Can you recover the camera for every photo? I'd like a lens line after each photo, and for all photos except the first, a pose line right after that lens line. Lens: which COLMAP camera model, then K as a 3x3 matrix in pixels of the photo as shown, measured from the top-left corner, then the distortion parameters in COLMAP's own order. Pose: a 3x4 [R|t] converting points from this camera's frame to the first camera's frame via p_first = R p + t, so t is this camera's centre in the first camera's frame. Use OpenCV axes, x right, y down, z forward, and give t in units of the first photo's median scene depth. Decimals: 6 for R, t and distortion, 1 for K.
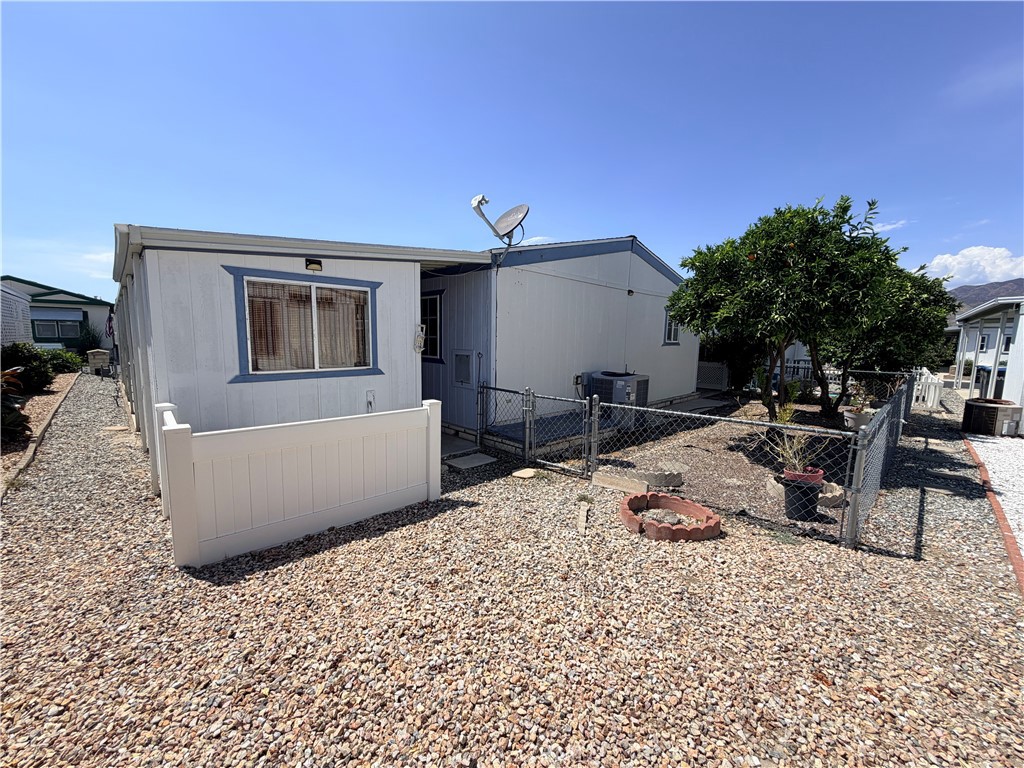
lens RADIAL K [[410.7, 0, 509.4], [0, 410.7, 385.4], [0, 0, 1]] dist [0.000977, 0.000062]
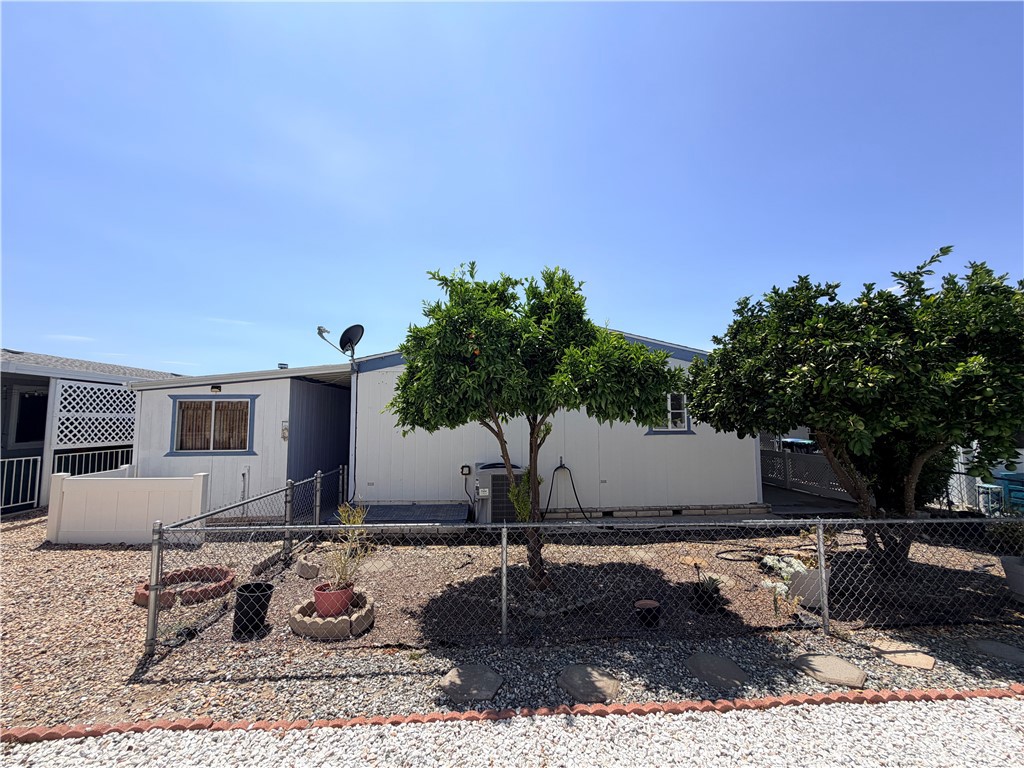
lens RADIAL K [[410.7, 0, 509.4], [0, 410.7, 385.4], [0, 0, 1]] dist [0.000977, 0.000062]
pose [[0.755022, -0.074696, -0.651431, 1.525036], [-0.060213, 0.981394, -0.182319, -0.066323], [0.652929, 0.176879, 0.736476, 0.517114]]
